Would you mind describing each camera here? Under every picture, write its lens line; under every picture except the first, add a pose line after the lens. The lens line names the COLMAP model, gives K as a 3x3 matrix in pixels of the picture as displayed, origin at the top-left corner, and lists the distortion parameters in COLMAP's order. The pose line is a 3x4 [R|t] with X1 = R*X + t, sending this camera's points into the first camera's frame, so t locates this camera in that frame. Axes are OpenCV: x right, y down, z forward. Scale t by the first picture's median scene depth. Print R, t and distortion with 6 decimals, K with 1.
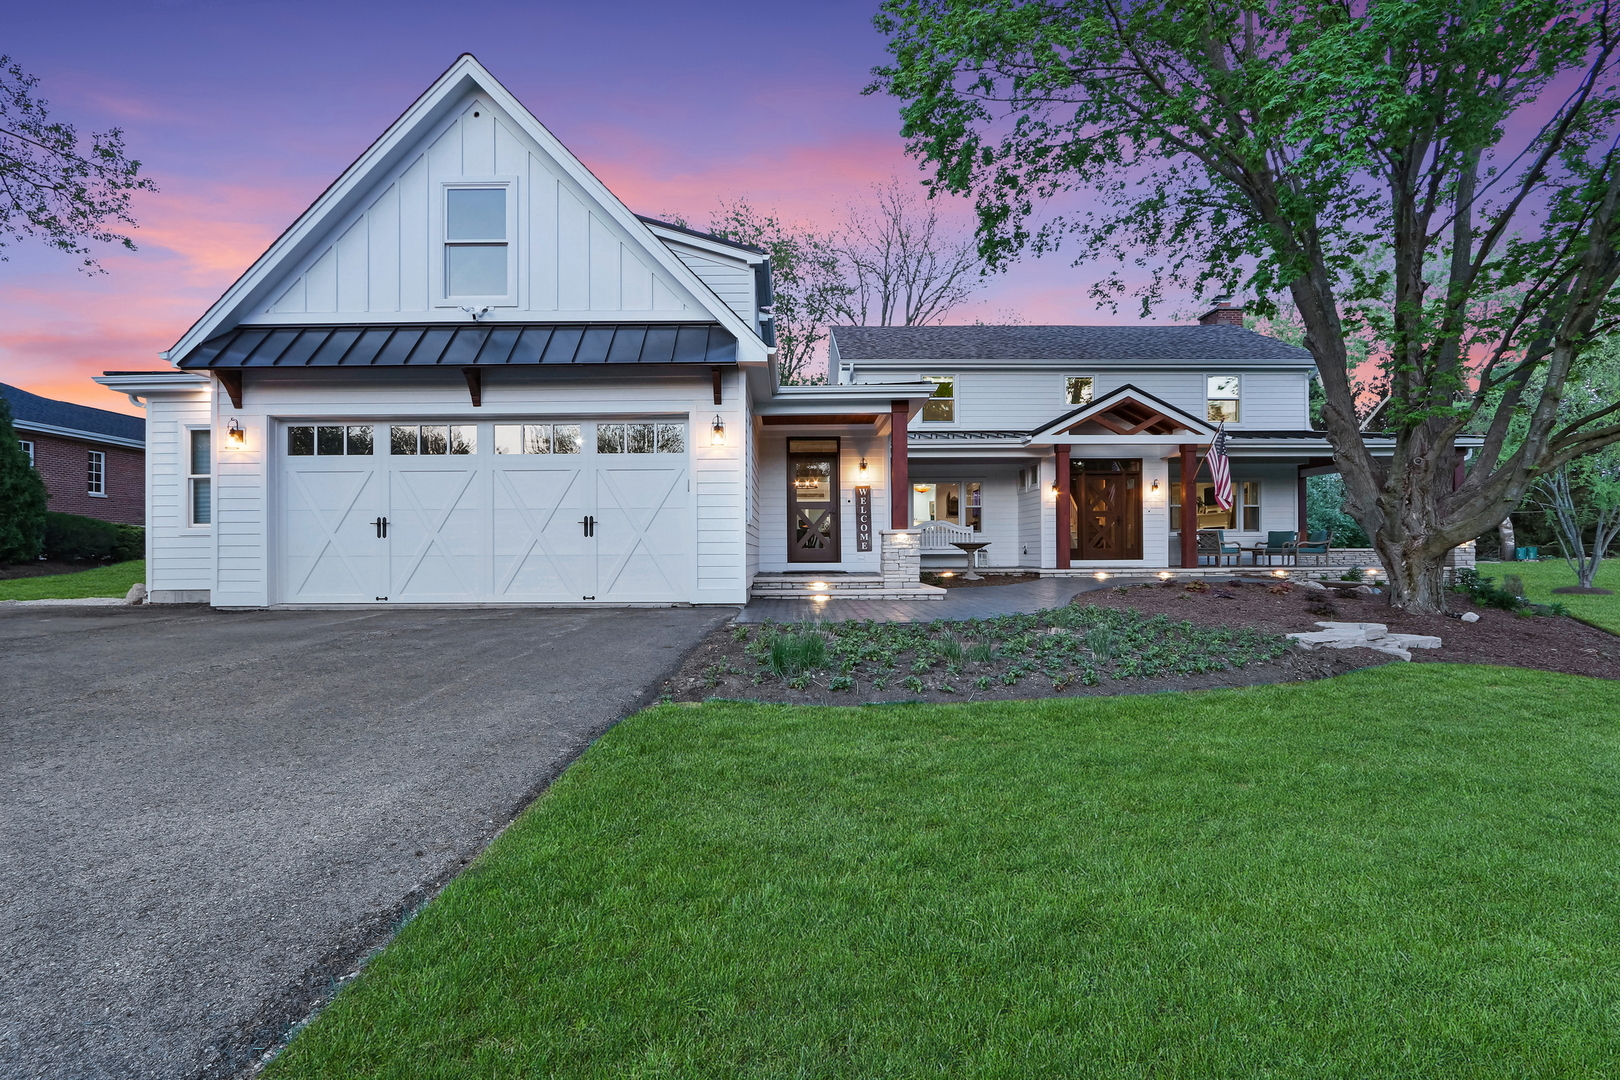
lens RADIAL K [[772.4, 0, 783.9], [0, 772.4, 556.3], [0, 0, 1]] dist [-0.008821, -0.000900]
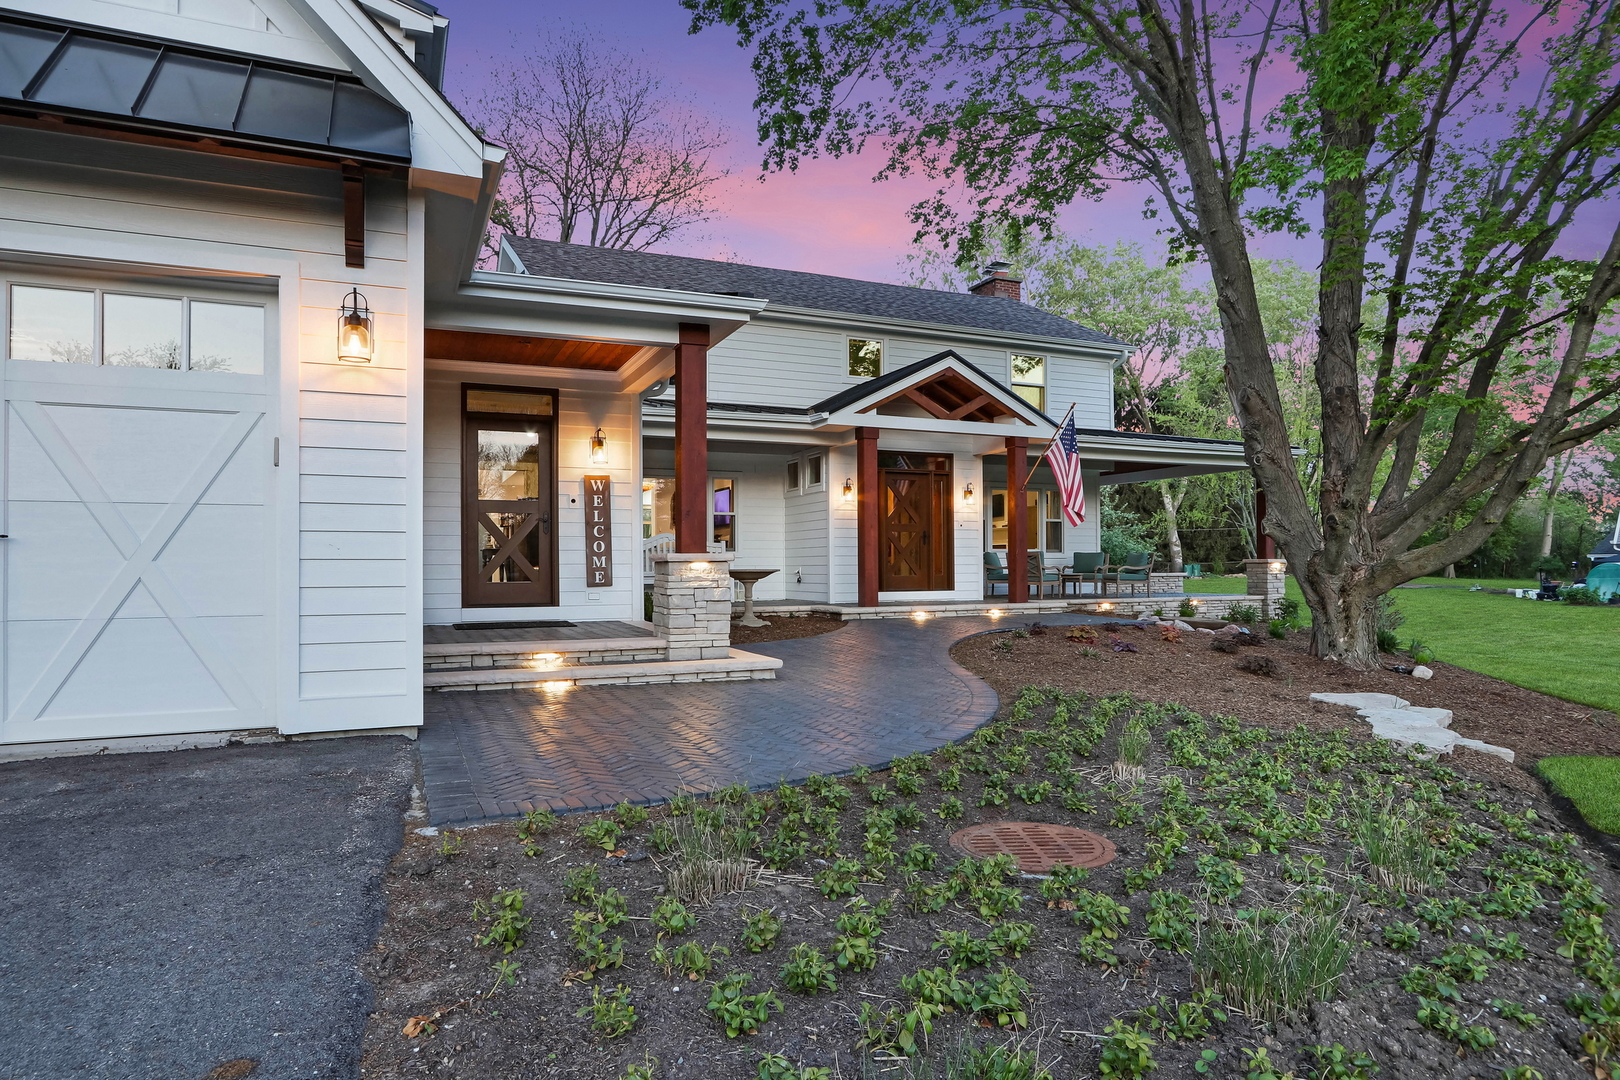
lens RADIAL K [[972.9, 0, 810.3], [0, 972.9, 554.8], [0, 0, 1]] dist [-0.008203, -0.000672]
pose [[0.918480, 0.005559, 0.395428, -0.041393], [0.002336, 0.999808, -0.019481, -0.015770], [-0.395460, 0.018816, 0.918291, 0.255684]]
